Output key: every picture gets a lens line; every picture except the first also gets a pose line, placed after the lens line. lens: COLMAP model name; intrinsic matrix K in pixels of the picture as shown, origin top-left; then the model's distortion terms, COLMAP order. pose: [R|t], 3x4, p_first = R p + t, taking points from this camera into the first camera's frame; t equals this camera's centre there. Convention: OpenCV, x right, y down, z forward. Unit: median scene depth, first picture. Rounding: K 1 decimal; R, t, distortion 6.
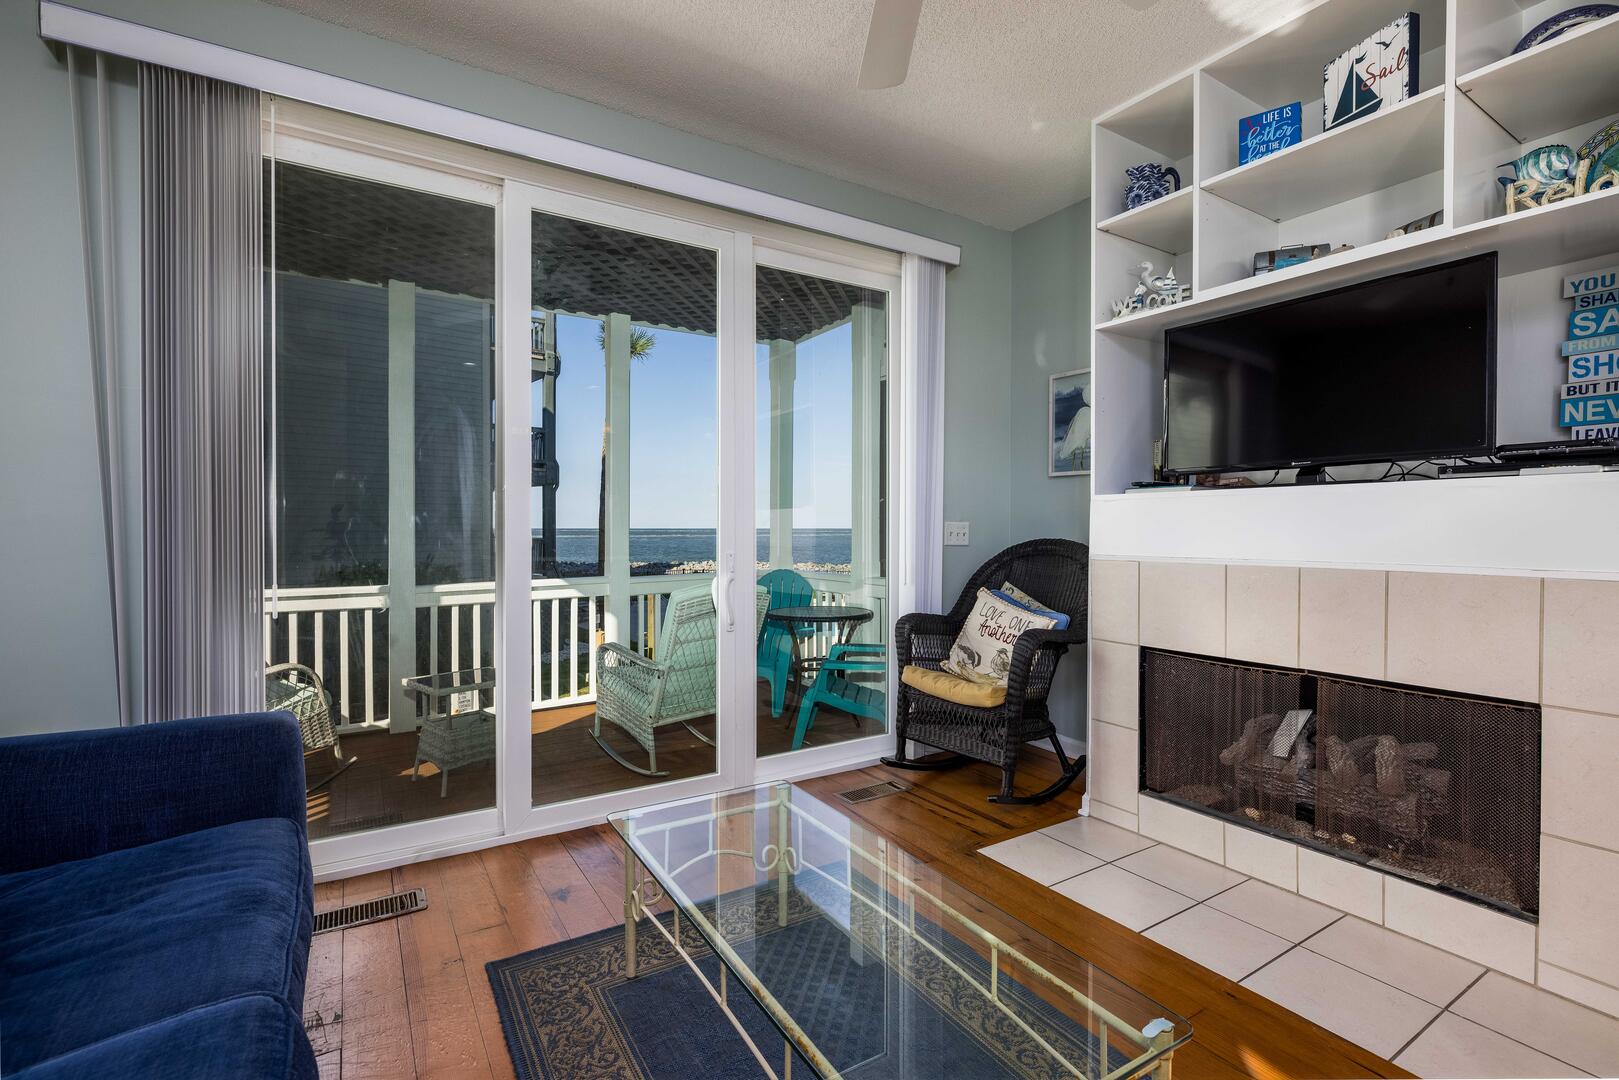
lens RADIAL K [[732.6, 0, 809.4], [0, 732.6, 541.5], [0, 0, 1]] dist [-0.003339, -0.001268]
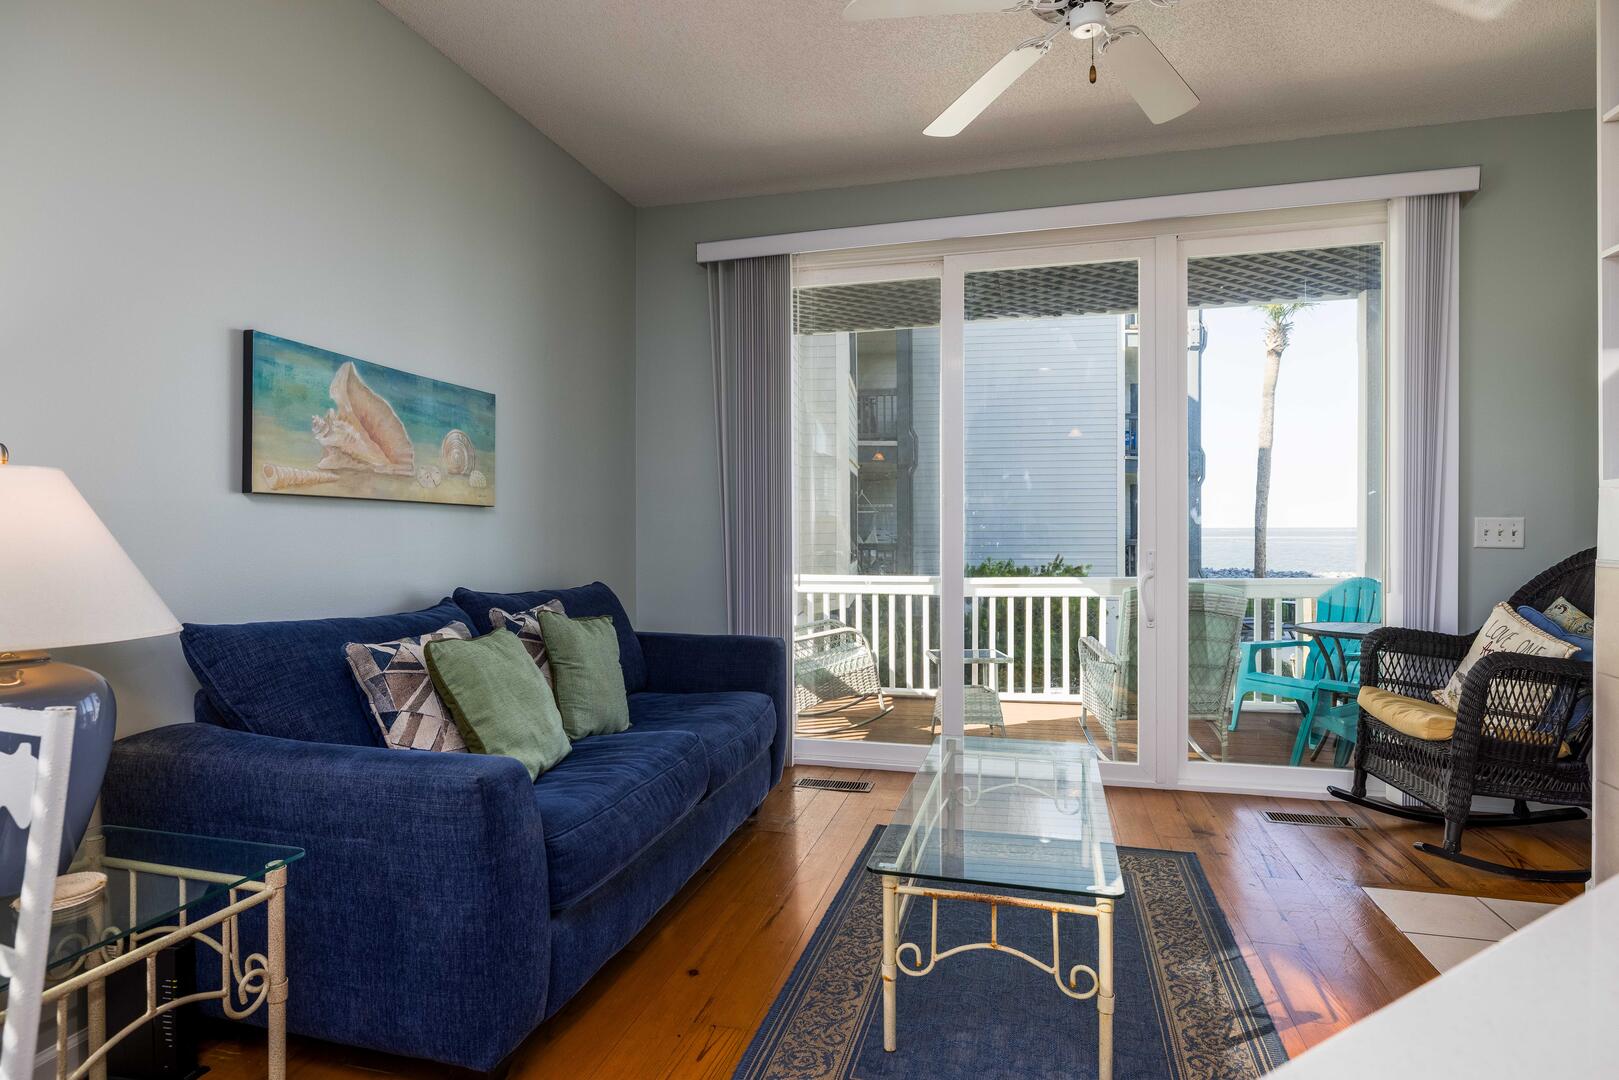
lens RADIAL K [[863.0, 0, 810.9], [0, 863.0, 536.5], [0, 0, 1]] dist [-0.001017, 0.000028]
pose [[0.684861, 0.003226, -0.728666, 0.413226], [-0.013590, 0.999873, -0.008346, 0.011992], [0.728547, 0.015618, 0.684818, -0.160056]]
